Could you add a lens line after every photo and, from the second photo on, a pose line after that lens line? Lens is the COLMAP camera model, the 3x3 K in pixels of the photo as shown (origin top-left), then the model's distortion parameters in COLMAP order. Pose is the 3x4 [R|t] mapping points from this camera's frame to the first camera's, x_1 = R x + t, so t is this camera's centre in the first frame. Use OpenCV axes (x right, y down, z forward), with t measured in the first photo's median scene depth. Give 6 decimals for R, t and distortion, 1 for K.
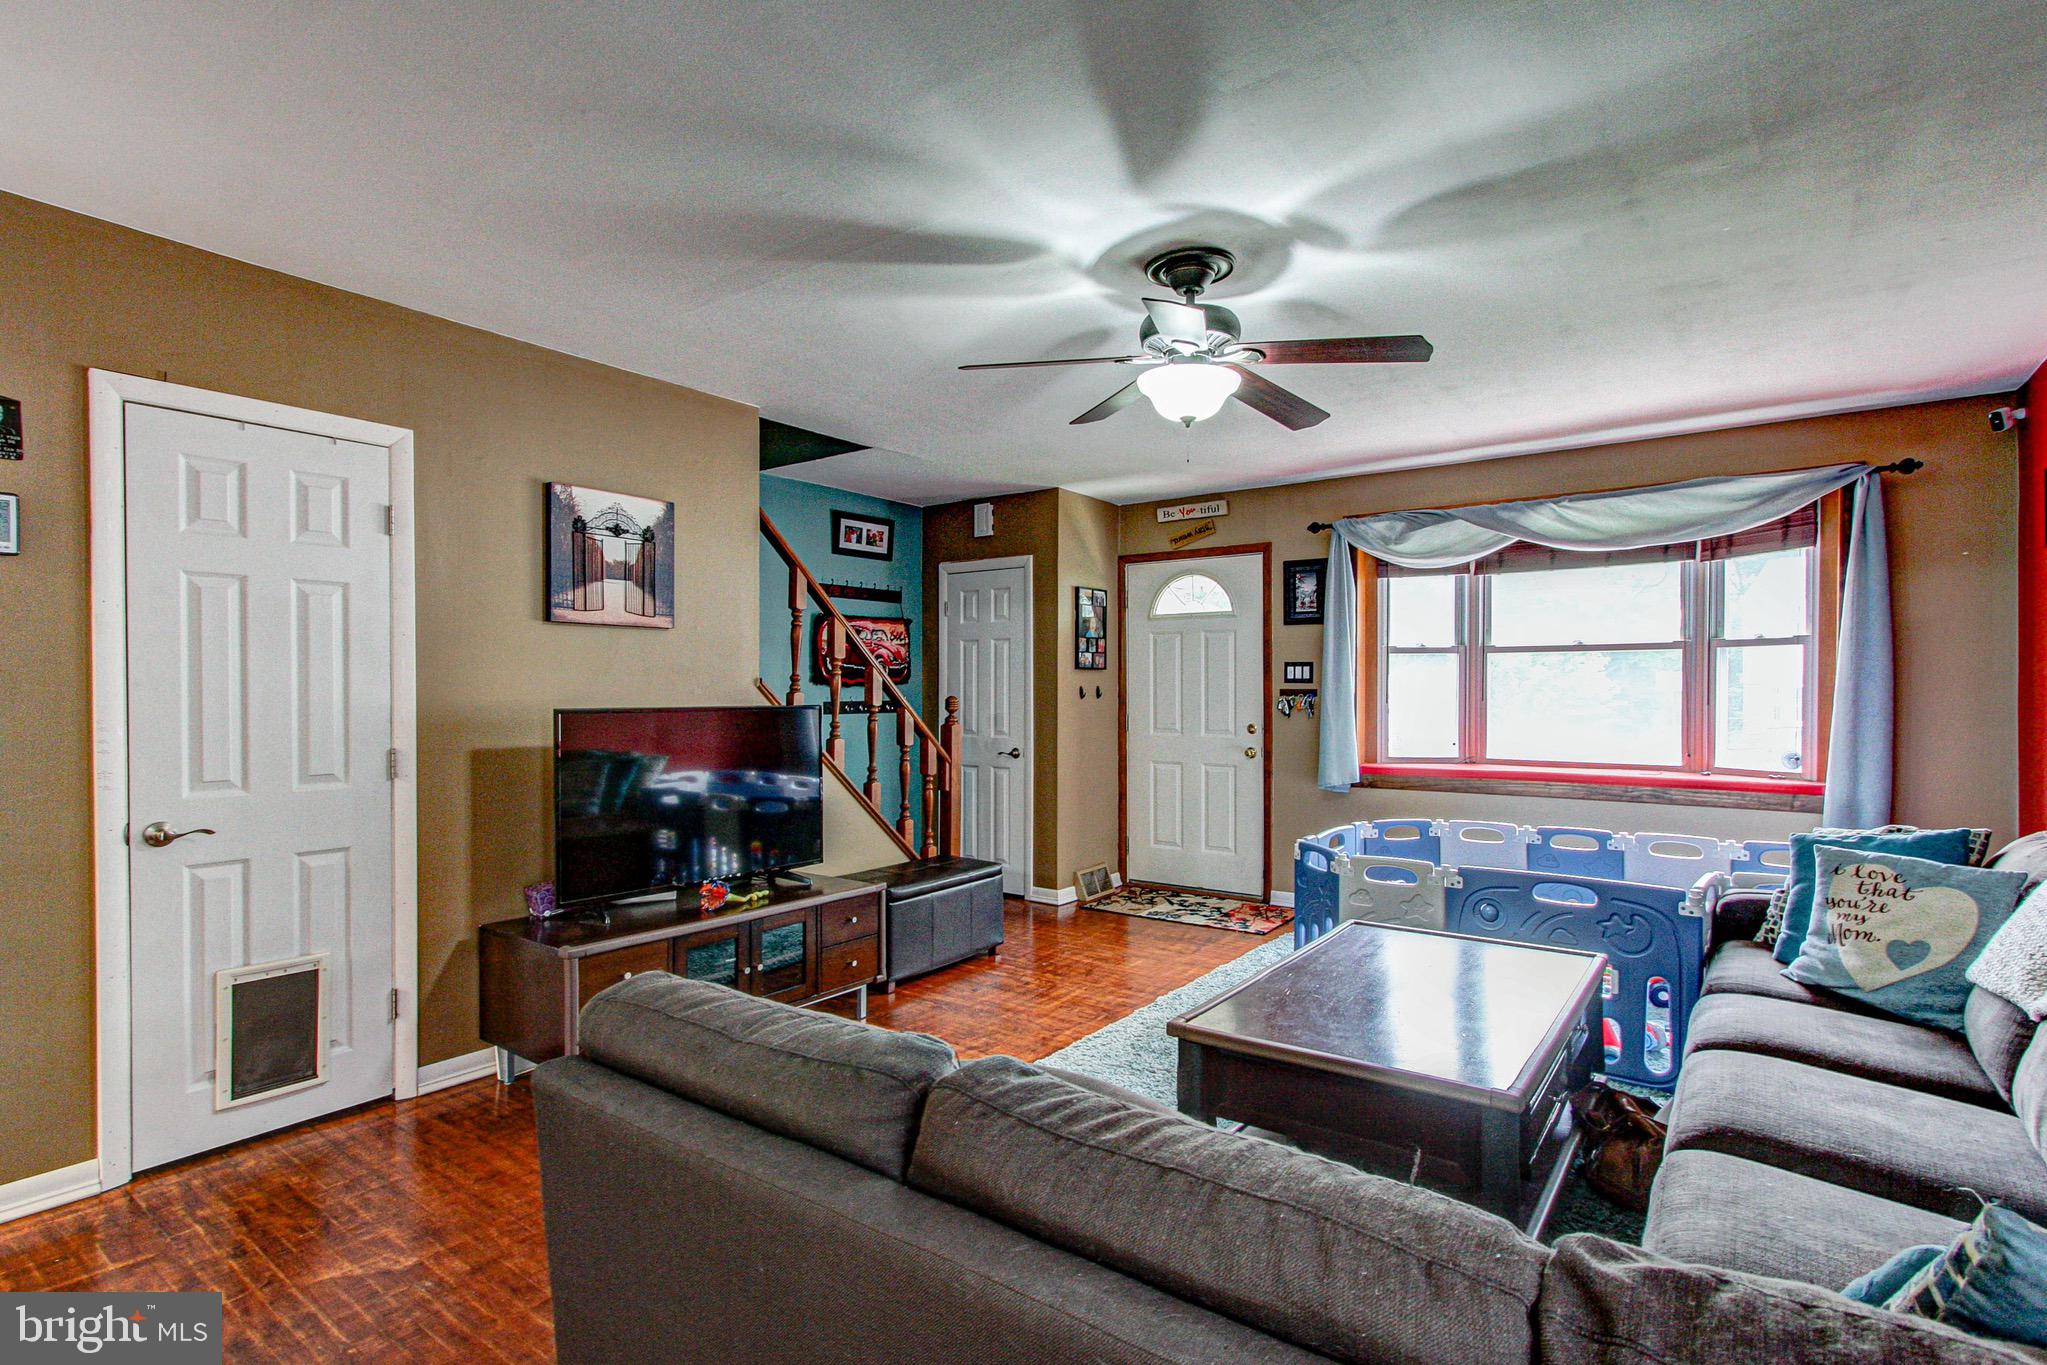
lens RADIAL K [[974.6, 0, 1033.0], [0, 974.6, 691.8], [0, 0, 1]] dist [-0.005498, 0.004715]
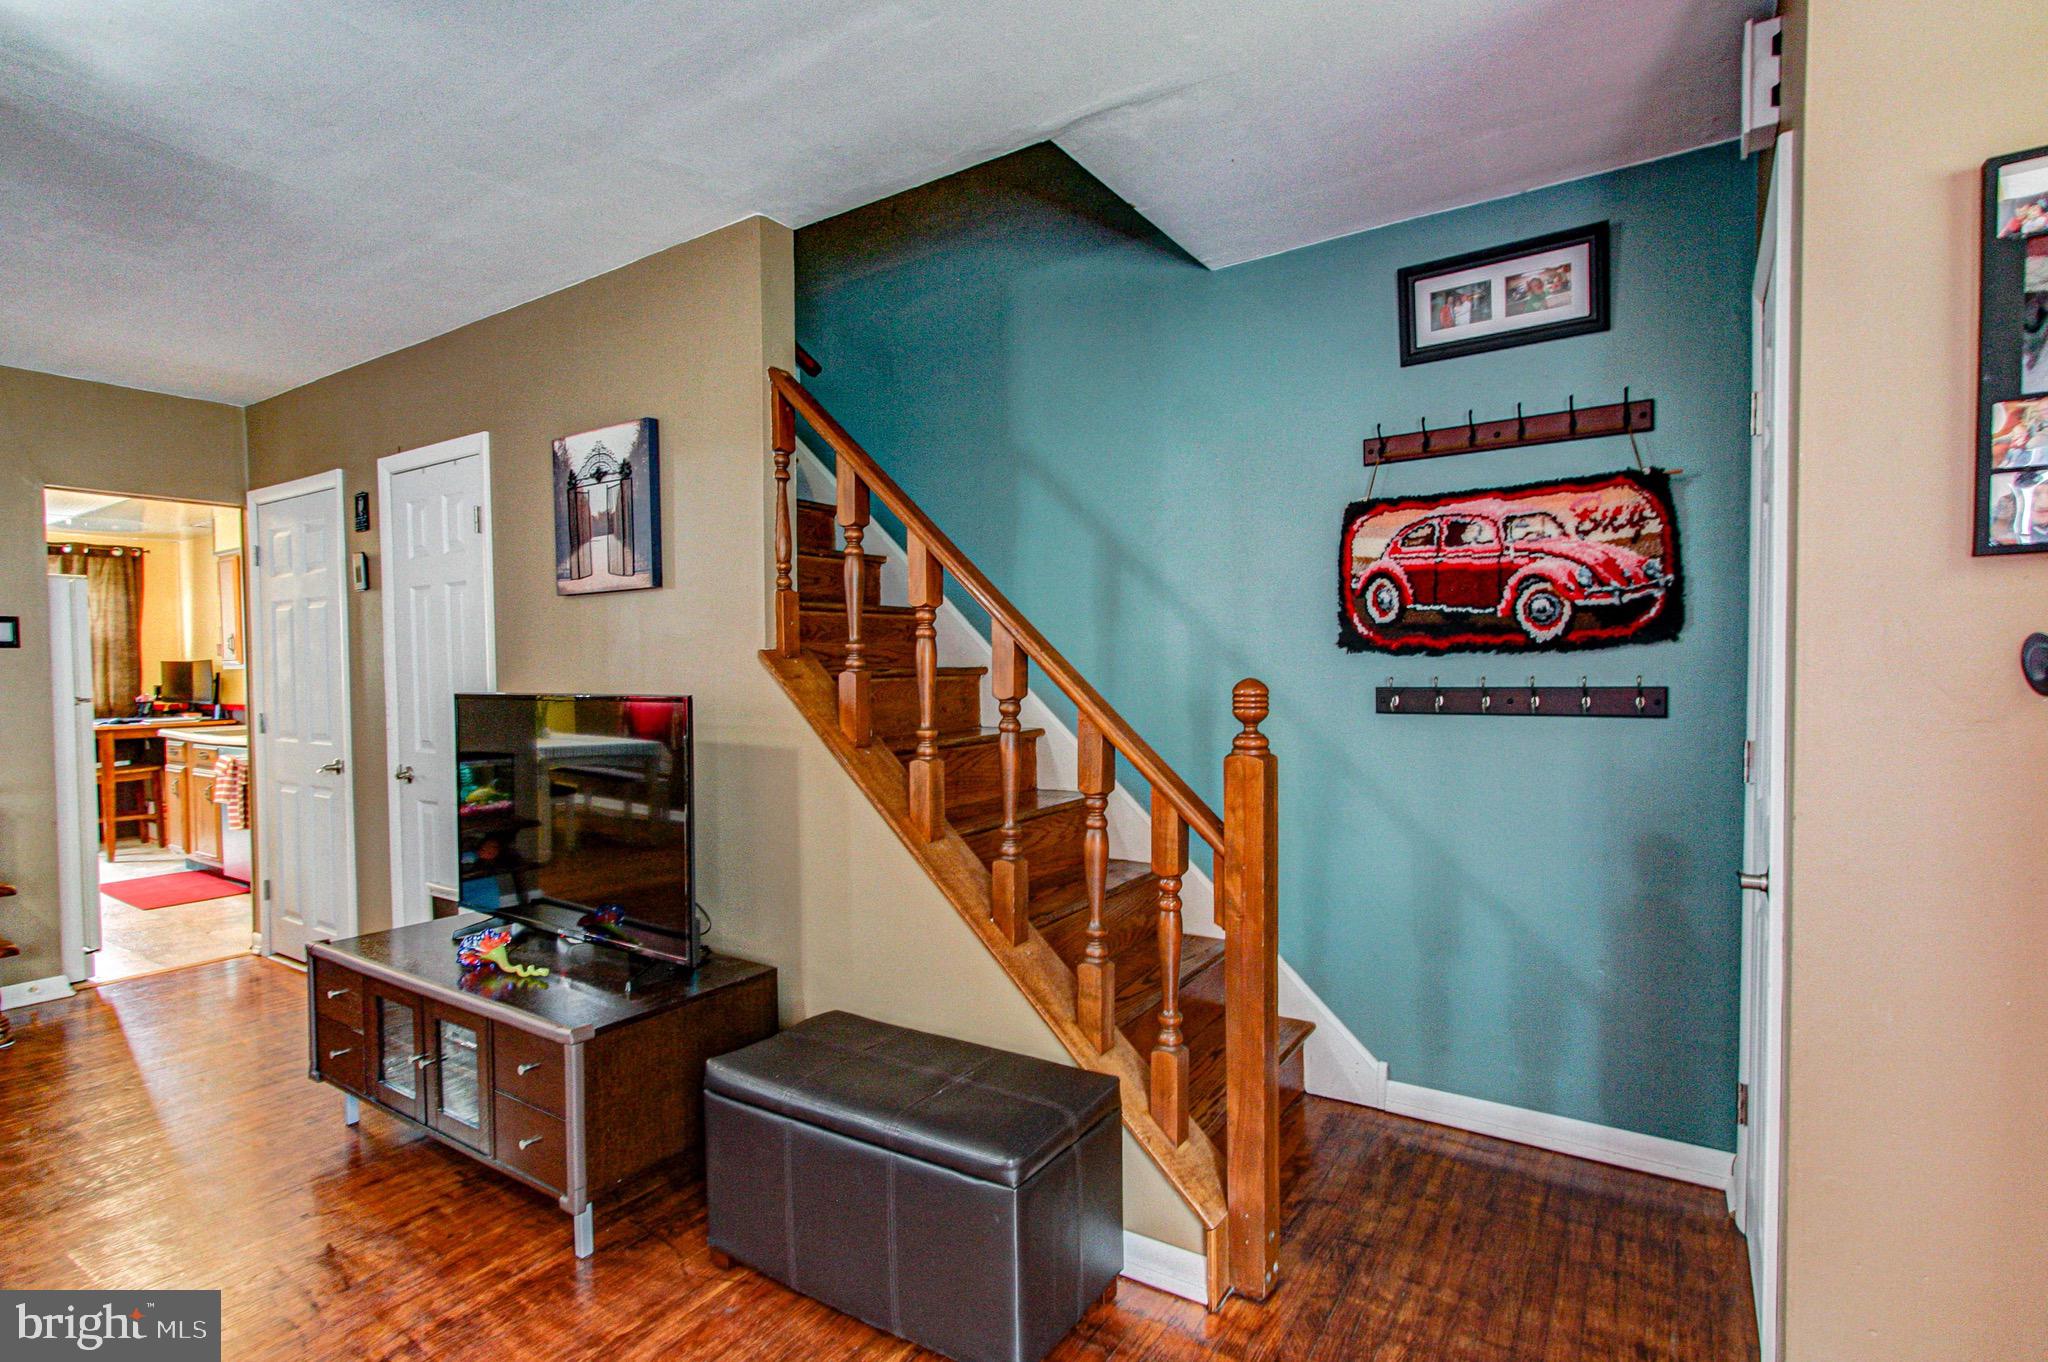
lens RADIAL K [[975.1, 0, 1026.3], [0, 975.1, 695.7], [0, 0, 1]] dist [-0.005498, 0.004715]
pose [[0.042649, 0.024126, -0.998799, 0.264034], [0.005070, 0.999690, 0.024364, 0.001153], [0.999077, -0.006103, 0.042513, 0.846292]]
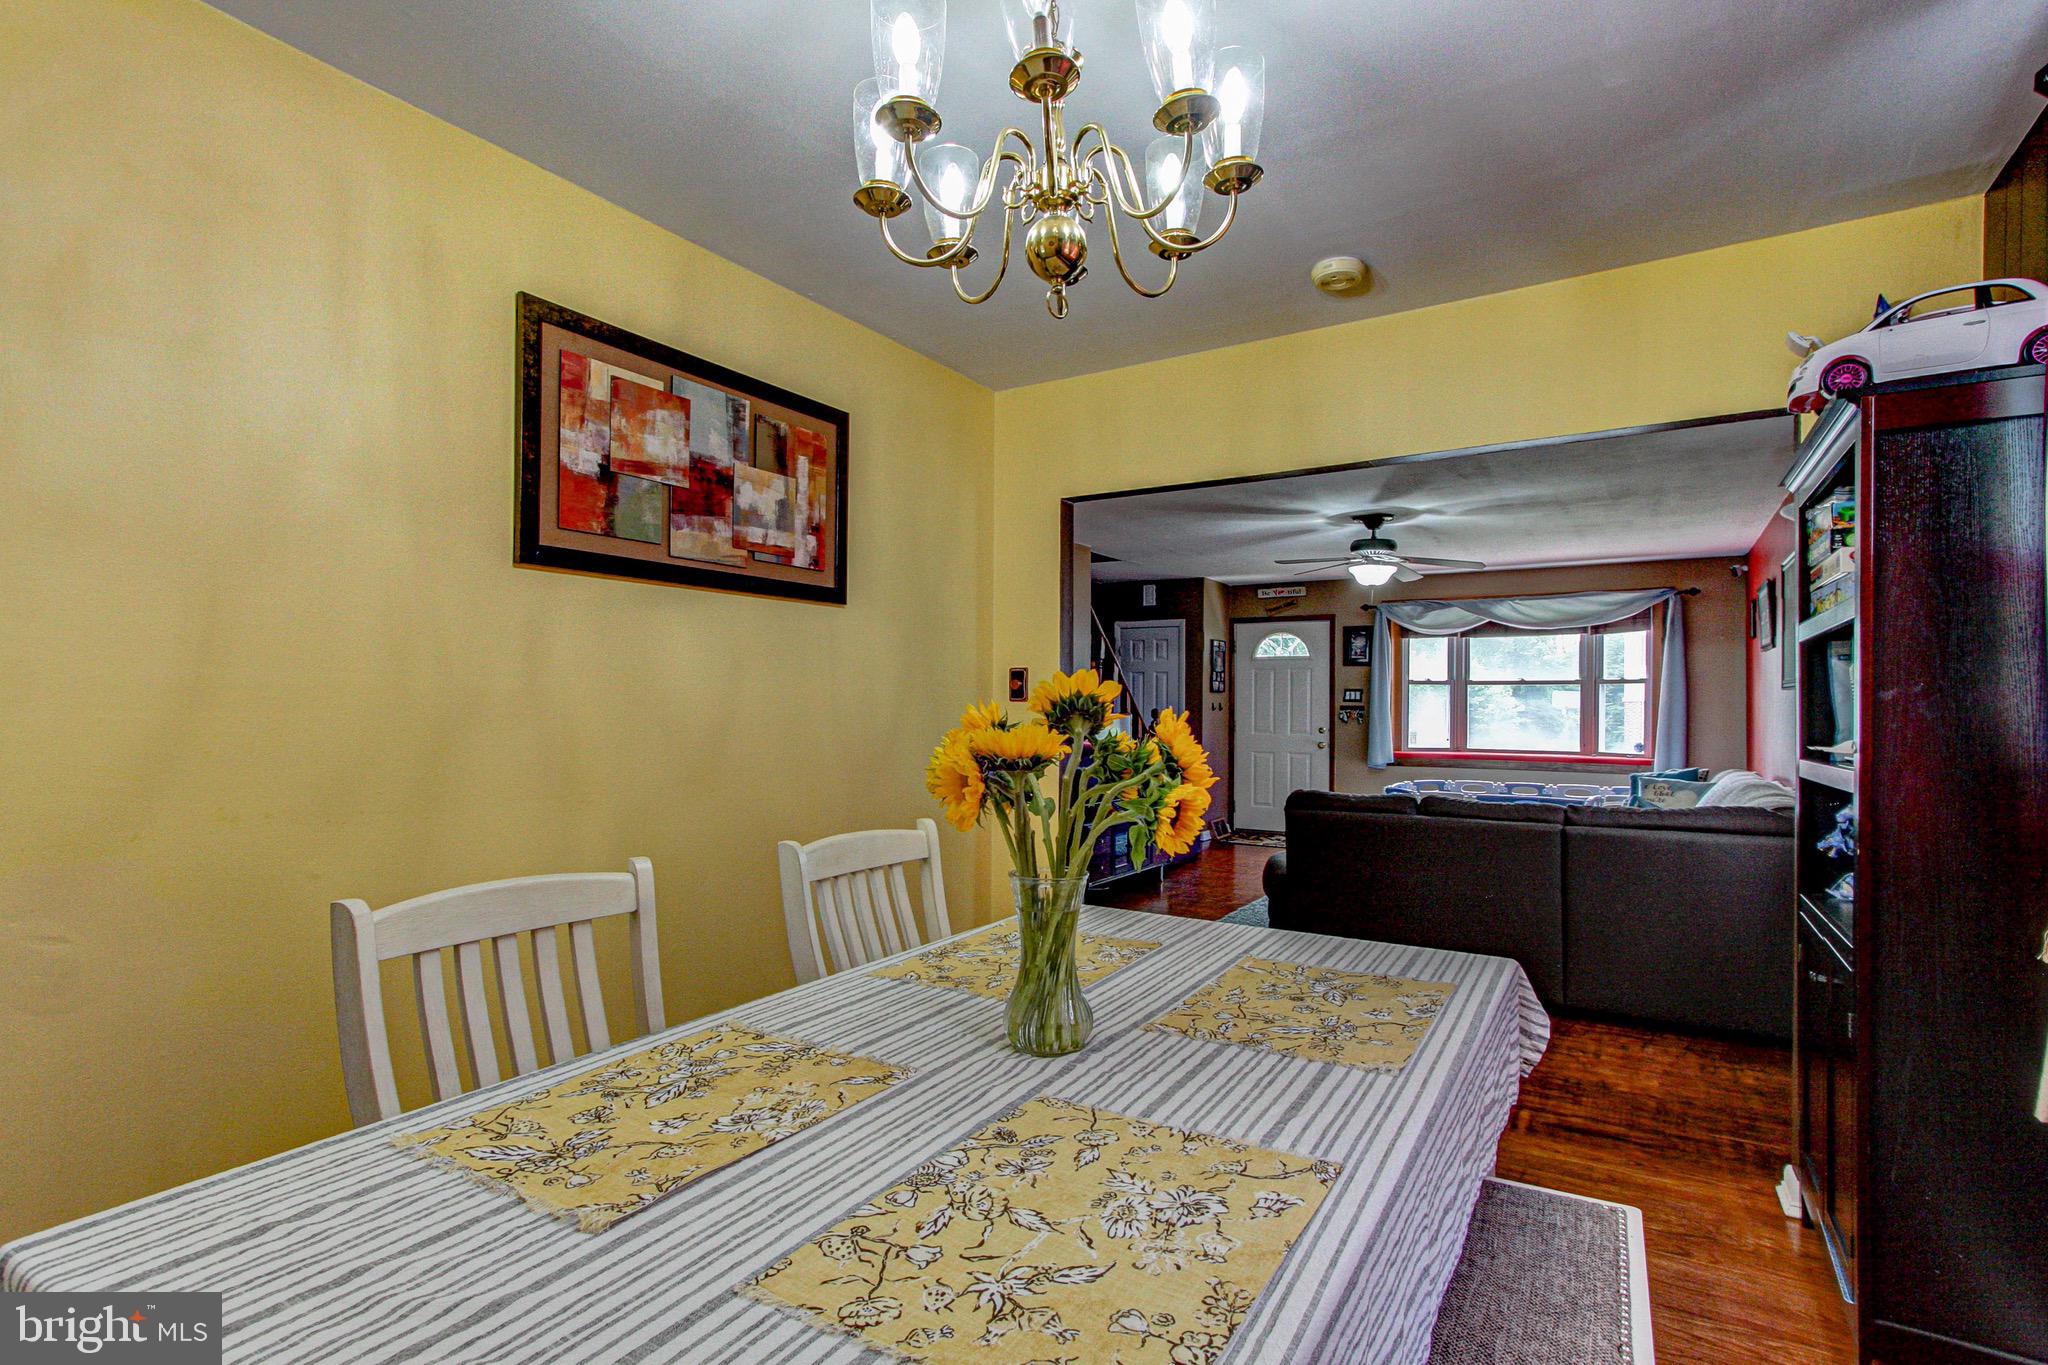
lens RADIAL K [[975.1, 0, 1024.3], [0, 975.1, 693.0], [0, 0, 1]] dist [-0.005498, 0.004715]
pose [[0.997044, 0.008610, 0.076354, -0.411803], [-0.007609, 0.999881, -0.013395, 0.001782], [-0.076460, 0.012774, 0.996991, -0.594891]]
